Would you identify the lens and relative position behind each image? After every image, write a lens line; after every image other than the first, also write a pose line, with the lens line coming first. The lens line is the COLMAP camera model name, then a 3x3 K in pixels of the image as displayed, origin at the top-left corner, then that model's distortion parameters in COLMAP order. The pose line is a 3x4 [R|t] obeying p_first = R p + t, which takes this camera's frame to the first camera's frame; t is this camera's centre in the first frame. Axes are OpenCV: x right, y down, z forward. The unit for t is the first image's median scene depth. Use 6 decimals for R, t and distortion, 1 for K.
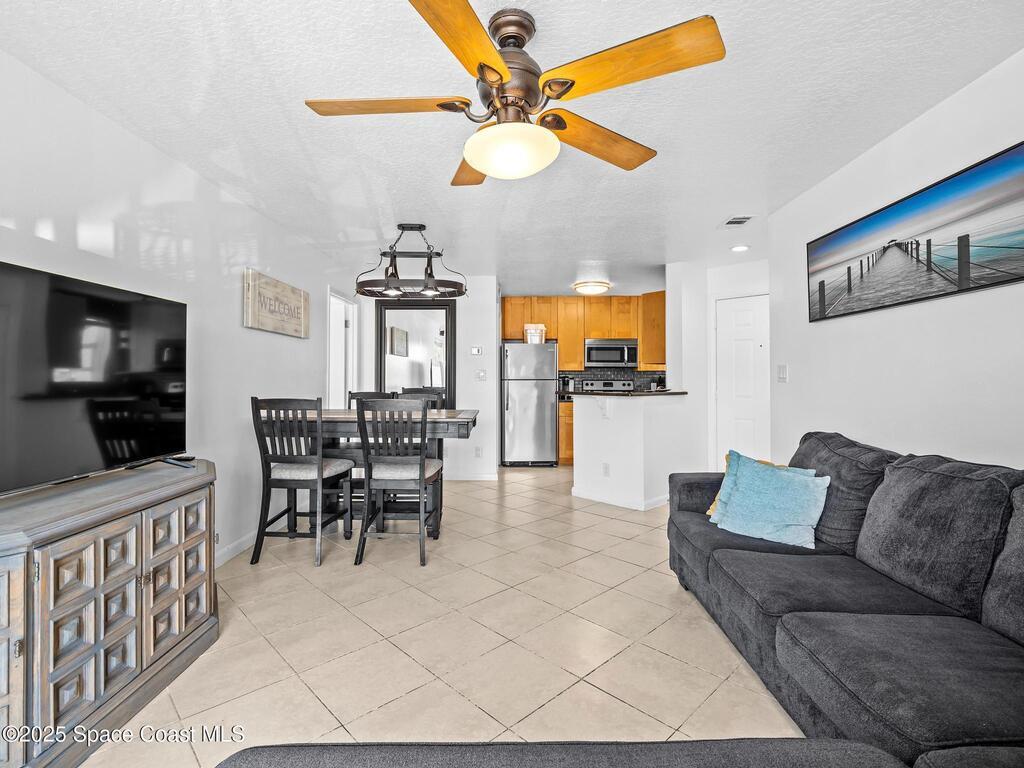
lens RADIAL K [[499.4, 0, 515.9], [0, 499.4, 378.5], [0, 0, 1]] dist [-0.011699, -0.001221]
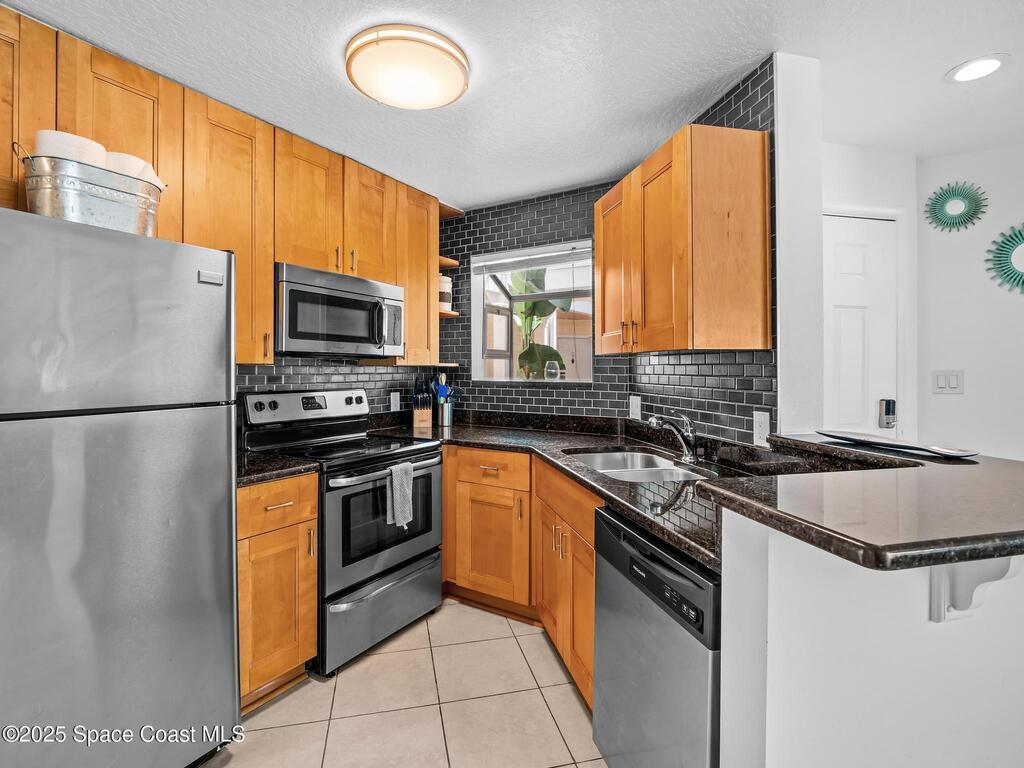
lens RADIAL K [[499.4, 0, 504.0], [0, 499.4, 373.7], [0, 0, 1]] dist [-0.011699, -0.001221]
pose [[0.537727, -0.006956, 0.843090, -0.048516], [-0.000702, 0.999962, 0.008698, -0.012771], [-0.843119, -0.005269, 0.537702, 0.709930]]
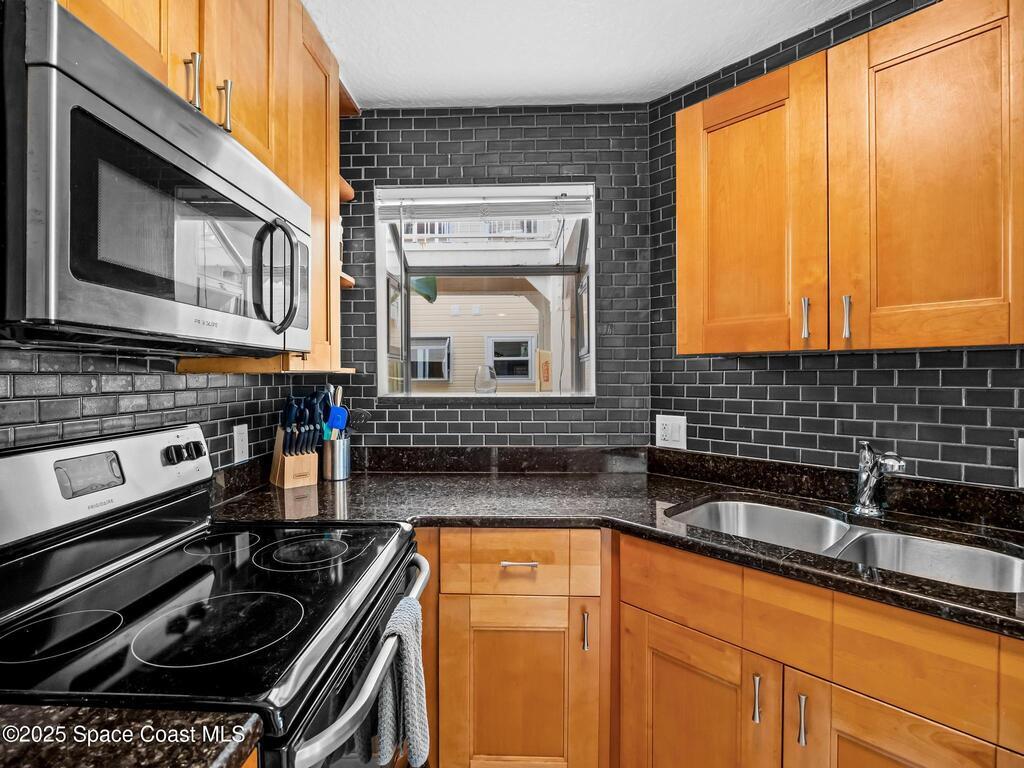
lens RADIAL K [[499.4, 0, 498.7], [0, 499.4, 380.8], [0, 0, 1]] dist [-0.011699, -0.001221]
pose [[0.042301, -0.011990, 0.999033, 0.058209], [0.005351, 0.999916, 0.011774, -0.014301], [-0.999091, 0.004848, 0.042362, 0.912665]]
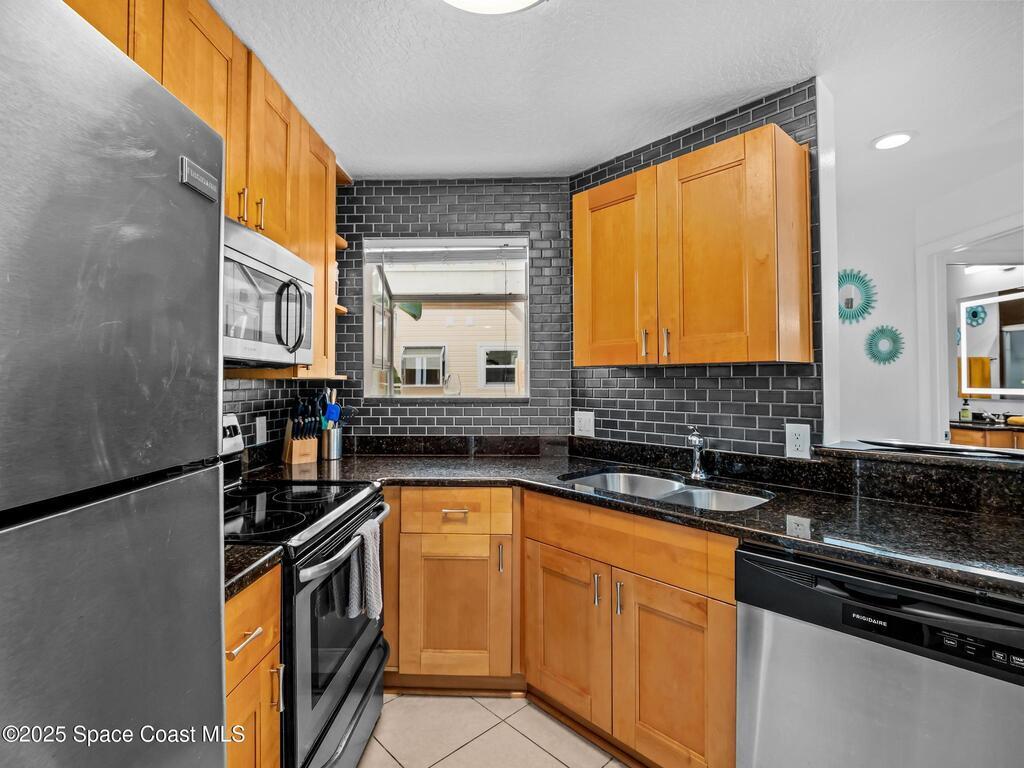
lens RADIAL K [[499.4, 0, 504.6], [0, 499.4, 375.1], [0, 0, 1]] dist [-0.011699, -0.001221]
pose [[0.040252, 0.013392, 0.999100, -0.028536], [0.003118, 0.999904, -0.013529, -0.013494], [-0.999185, 0.003659, 0.040206, 0.873912]]
